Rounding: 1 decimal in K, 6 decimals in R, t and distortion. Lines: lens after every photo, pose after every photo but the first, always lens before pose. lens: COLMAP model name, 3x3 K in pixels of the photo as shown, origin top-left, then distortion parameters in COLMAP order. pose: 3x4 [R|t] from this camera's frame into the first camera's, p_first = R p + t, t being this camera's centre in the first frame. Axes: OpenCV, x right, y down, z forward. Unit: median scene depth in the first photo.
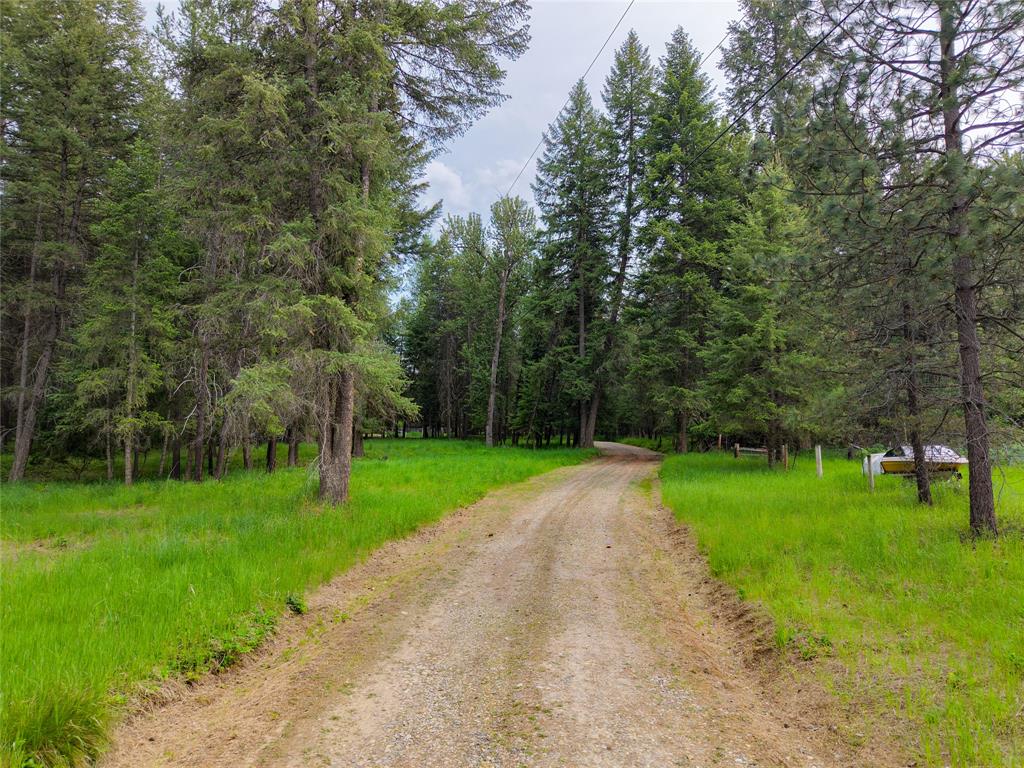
lens RADIAL K [[706.3, 0, 512.0], [0, 706.3, 384.0], [0, 0, 1]] dist [0.001899, 0.000259]
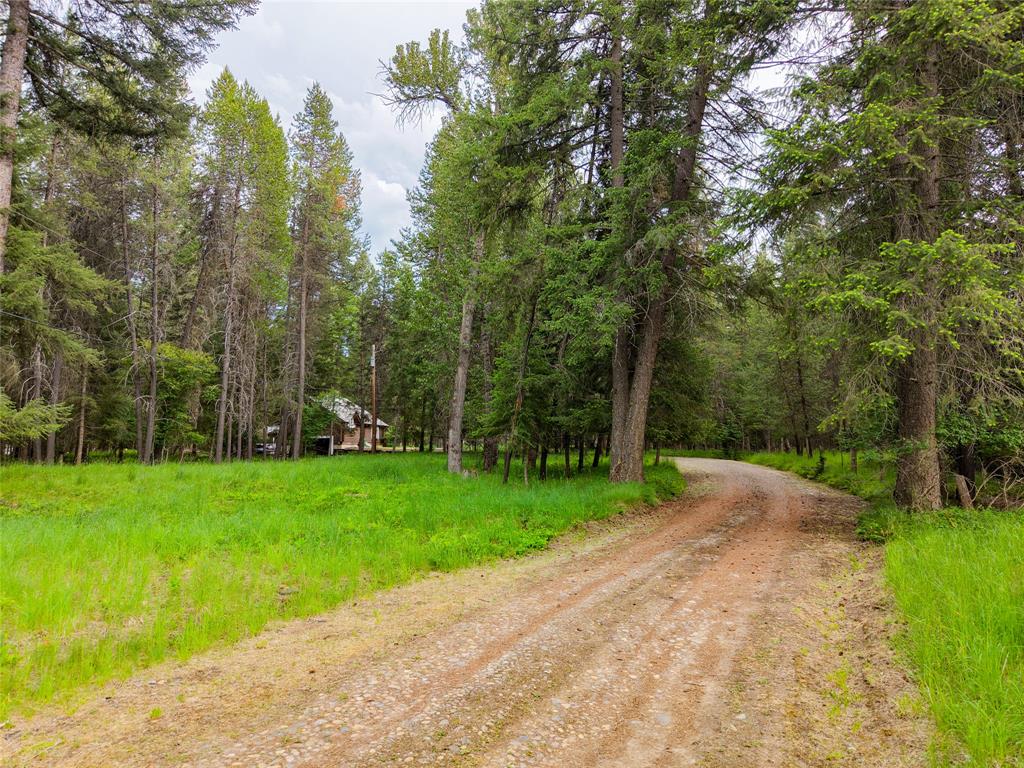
lens RADIAL K [[706.3, 0, 512.0], [0, 706.3, 384.0], [0, 0, 1]] dist [0.001899, 0.000259]
pose [[0.981252, -0.021001, -0.191581, 0.102508], [0.016841, 0.999586, -0.023315, 0.039424], [0.191992, 0.019651, 0.981200, 0.520723]]
